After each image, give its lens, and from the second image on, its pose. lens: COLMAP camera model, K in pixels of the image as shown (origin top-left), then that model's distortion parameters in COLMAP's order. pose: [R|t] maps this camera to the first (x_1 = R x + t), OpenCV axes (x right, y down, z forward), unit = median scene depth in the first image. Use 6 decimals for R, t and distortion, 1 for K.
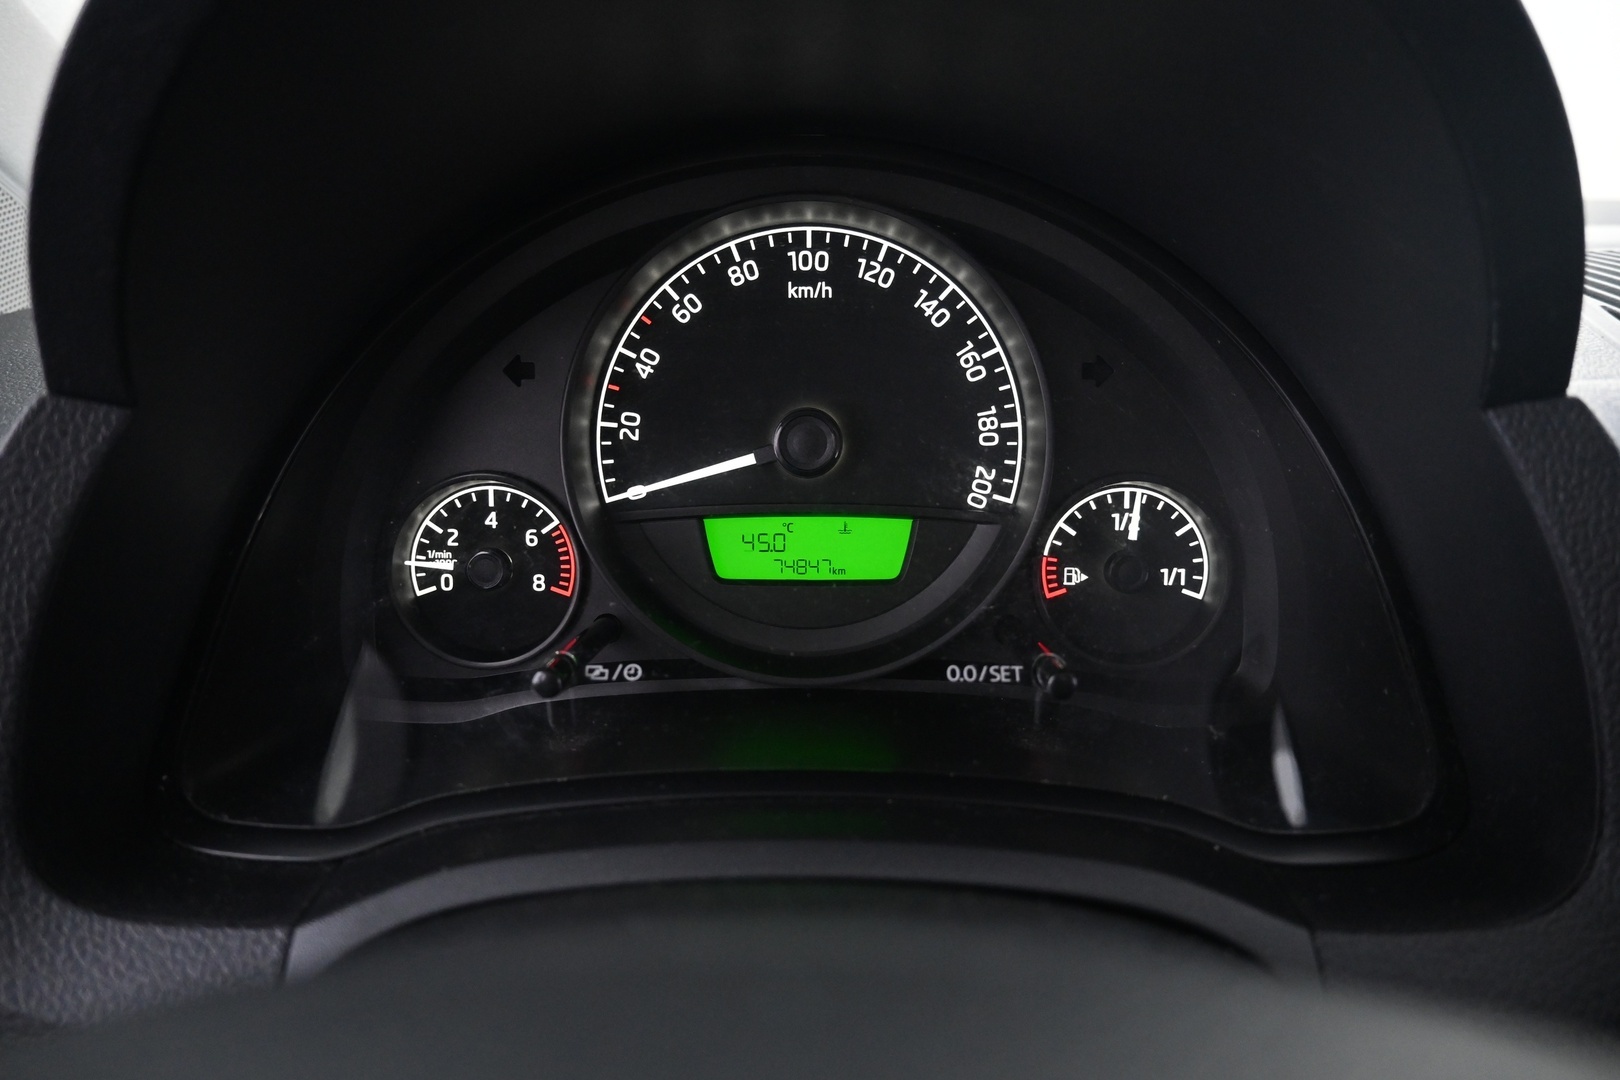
lens RADIAL K [[1107.3, 0, 799.9], [0, 1107.3, 540.7], [0, 0, 1]] dist [-0.011145, -0.000244]
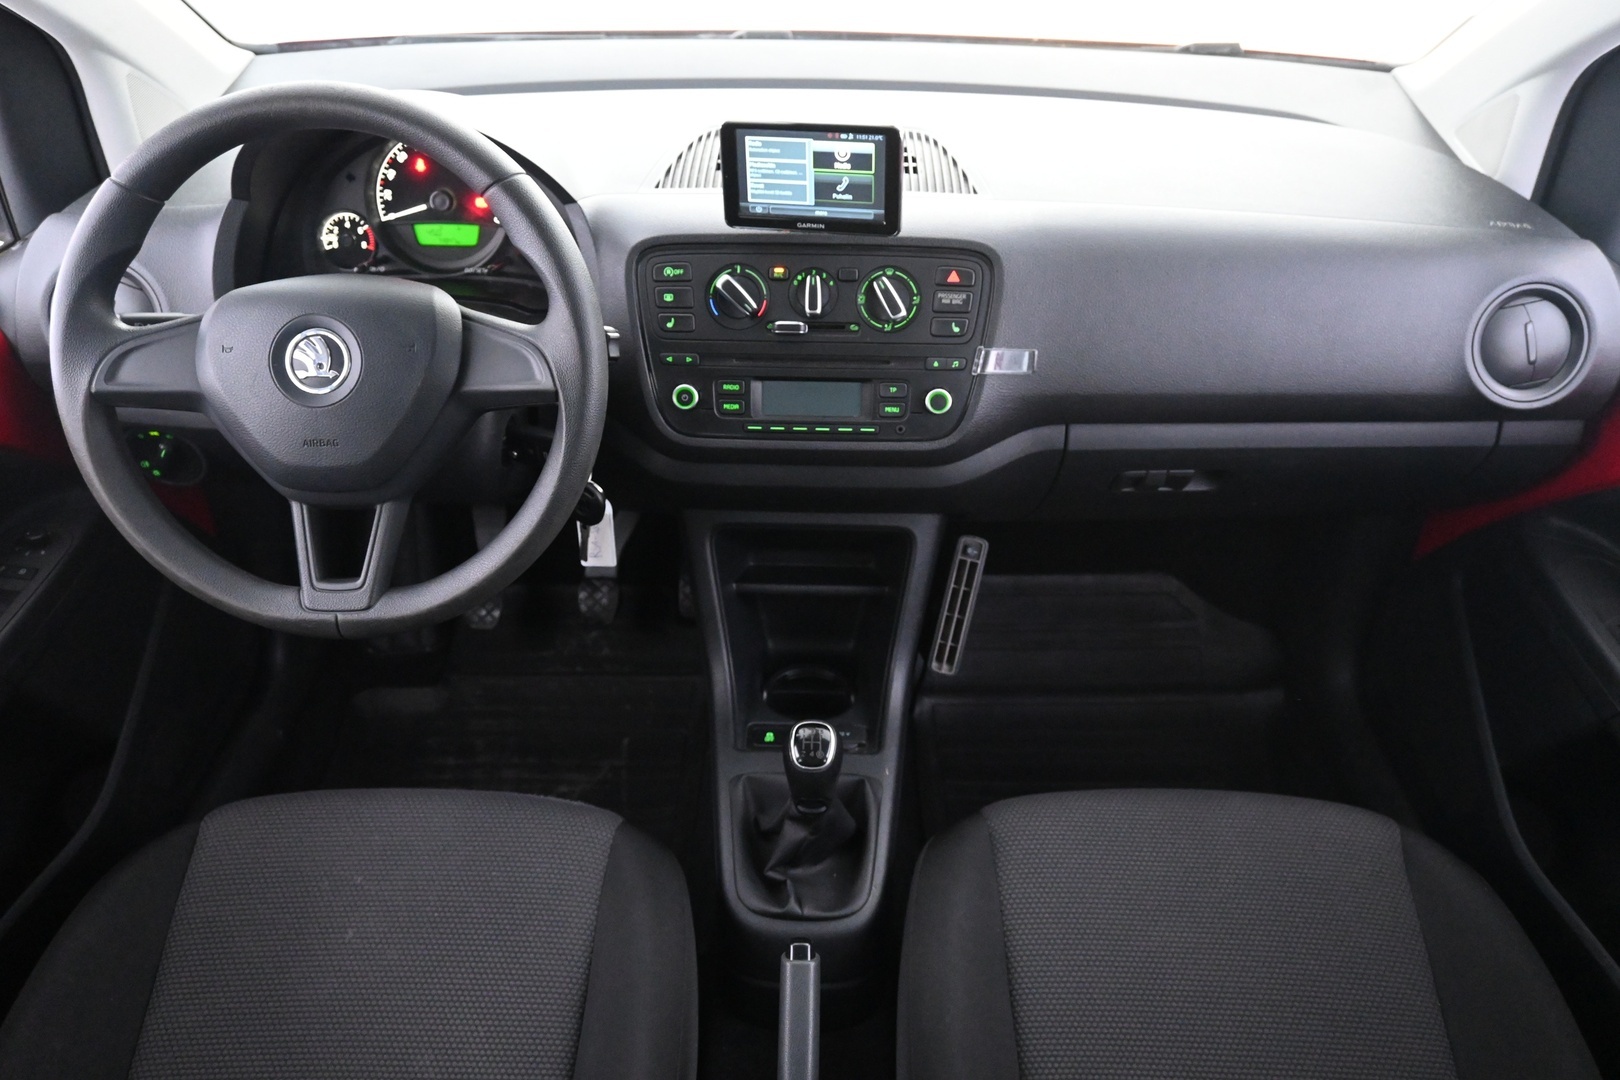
lens RADIAL K [[1212.9, 0, 817.3], [0, 1212.9, 547.8], [0, 0, 1]] dist [-0.004170, -0.005450]
pose [[0.999919, 0.012561, -0.001818, 1.111965], [-0.011593, 0.962261, 0.271881, -0.089172], [0.005164, -0.271838, 0.962329, -2.651948]]
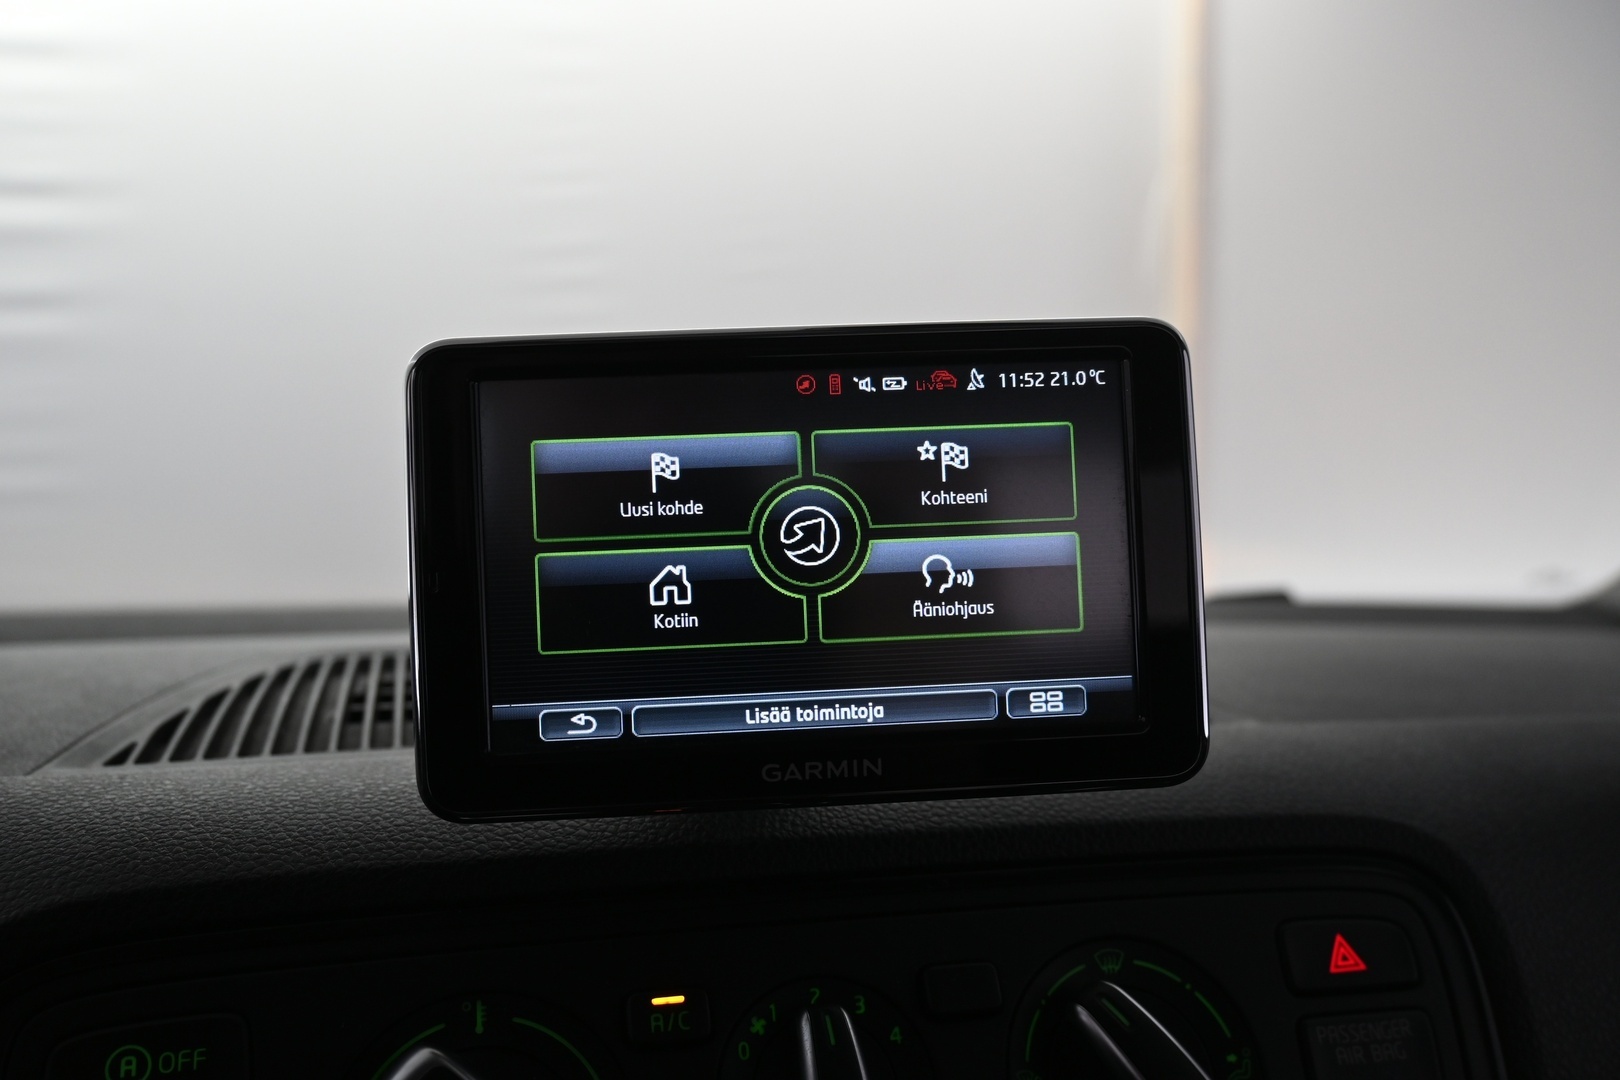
lens RADIAL K [[1430.5, 0, 804.6], [0, 1430.5, 540.5], [0, 0, 1]] dist [-0.013994, -0.008775]
pose [[0.962554, -0.005715, 0.271030, 0.851607], [0.099210, 0.937847, -0.332565, 0.107002], [-0.252284, 0.347001, 0.903296, -0.284580]]
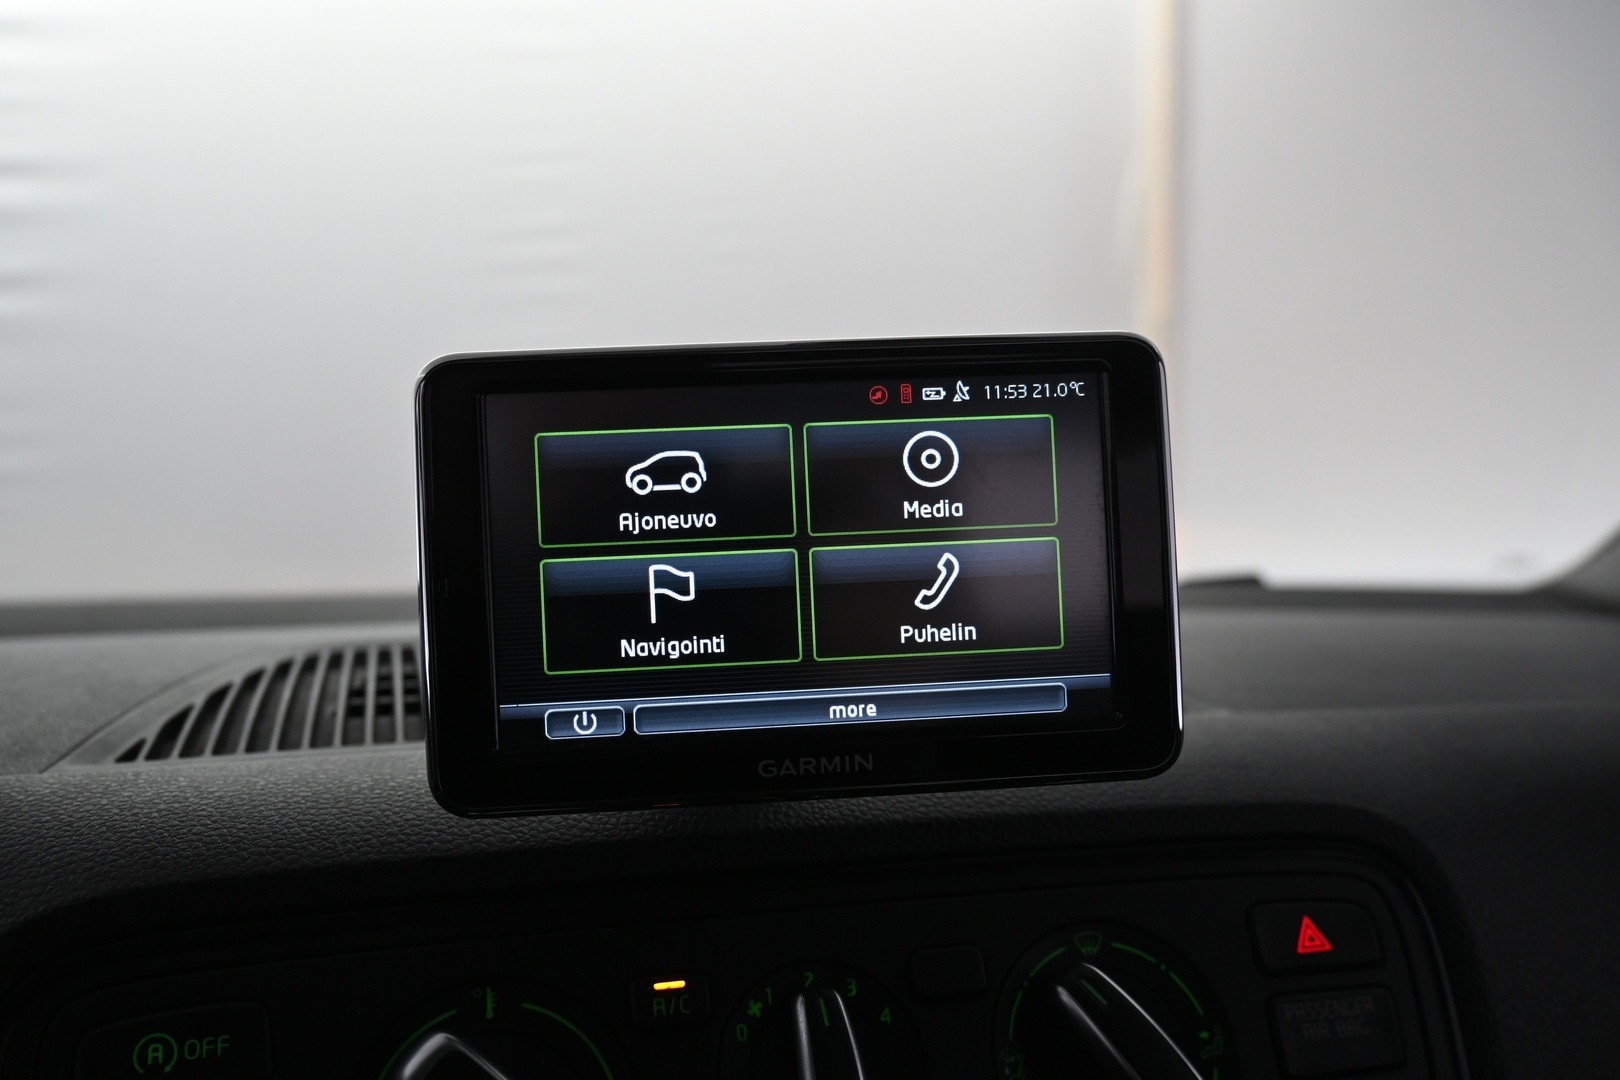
lens RADIAL K [[1430.5, 0, 805.9], [0, 1430.5, 539.8], [0, 0, 1]] dist [-0.013994, -0.008775]
pose [[0.957446, -0.012642, 0.288336, 0.830944], [0.107658, 0.942578, -0.316160, 0.102031], [-0.267782, 0.333748, 0.903828, -0.321222]]
